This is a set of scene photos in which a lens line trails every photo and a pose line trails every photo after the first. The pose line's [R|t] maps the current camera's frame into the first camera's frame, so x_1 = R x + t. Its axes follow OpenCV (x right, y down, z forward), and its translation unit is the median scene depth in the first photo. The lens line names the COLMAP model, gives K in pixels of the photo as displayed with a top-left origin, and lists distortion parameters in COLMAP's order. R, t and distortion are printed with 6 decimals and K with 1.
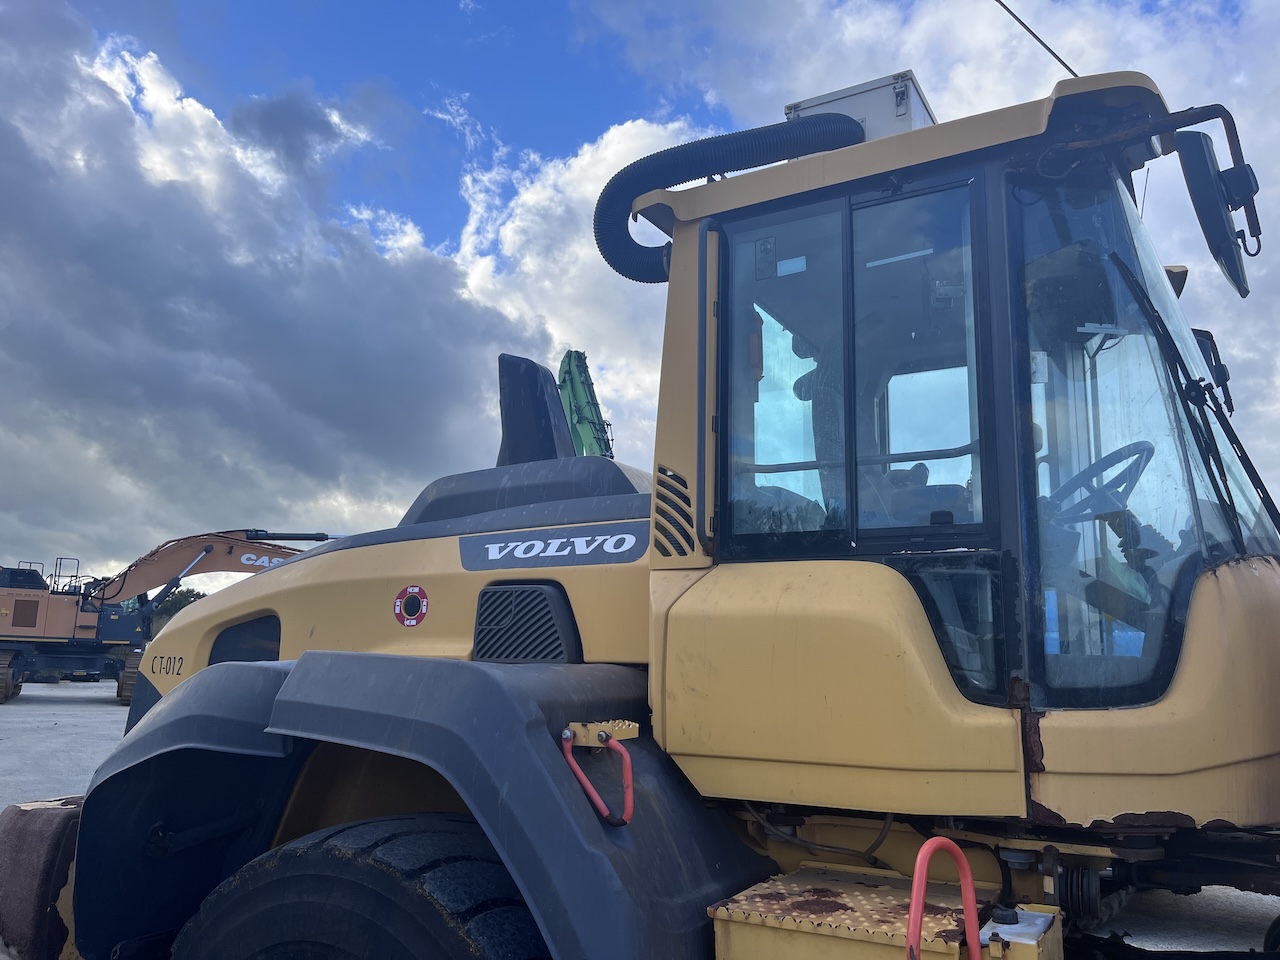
lens RADIAL K [[963.6, 0, 655.6], [0, 963.6, 491.1], [0, 0, 1]] dist [0.065580, -0.096611]
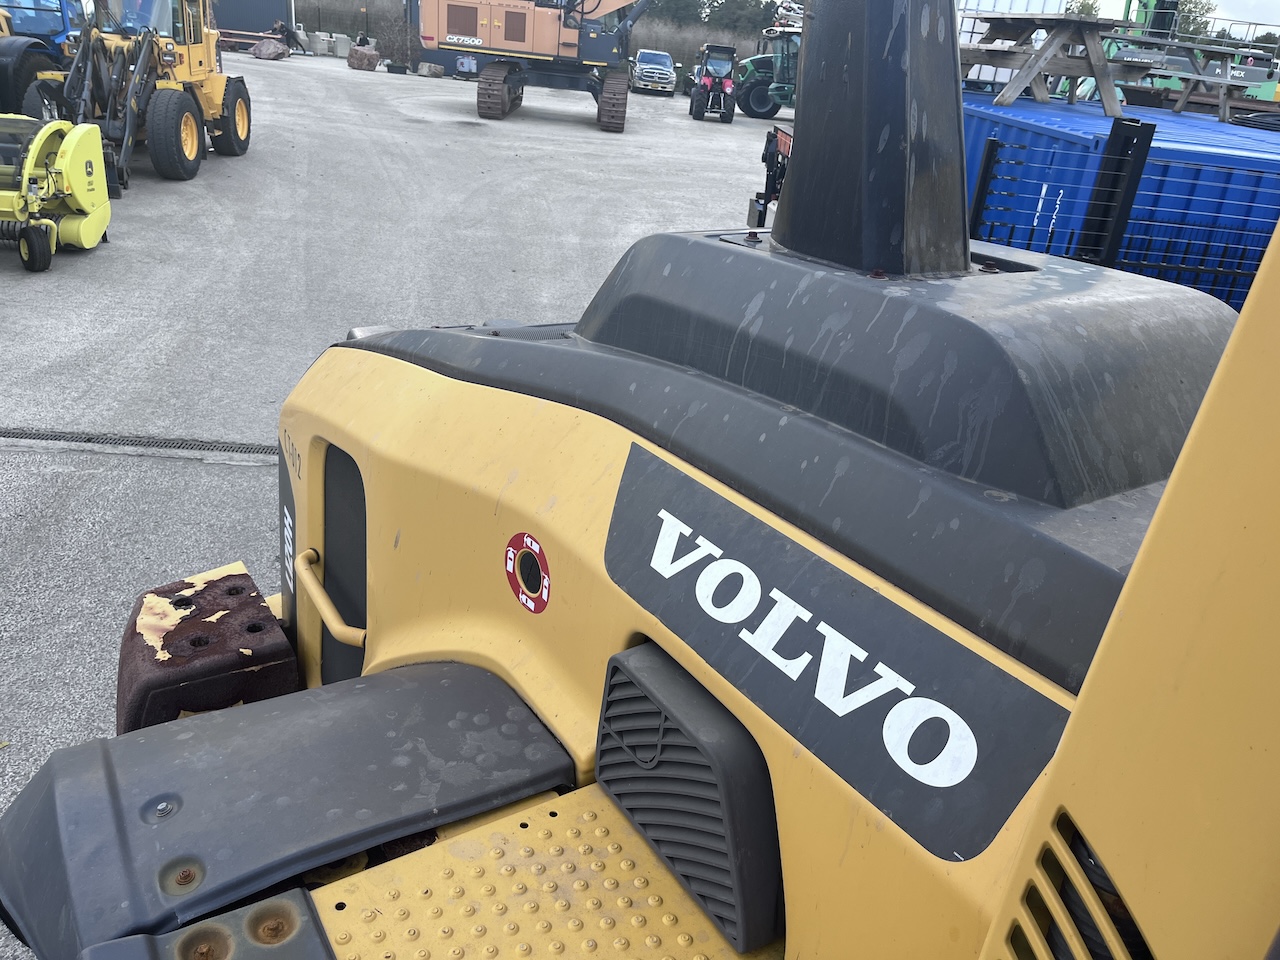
lens RADIAL K [[974.9, 0, 661.3], [0, 974.9, 465.8], [0, 0, 1]] dist [0.059541, -0.090407]
pose [[0.888819, 0.241466, -0.389481, -0.009493], [-0.001693, 0.851639, 0.524125, -0.203114], [0.458256, -0.465193, 0.757362, 0.715332]]
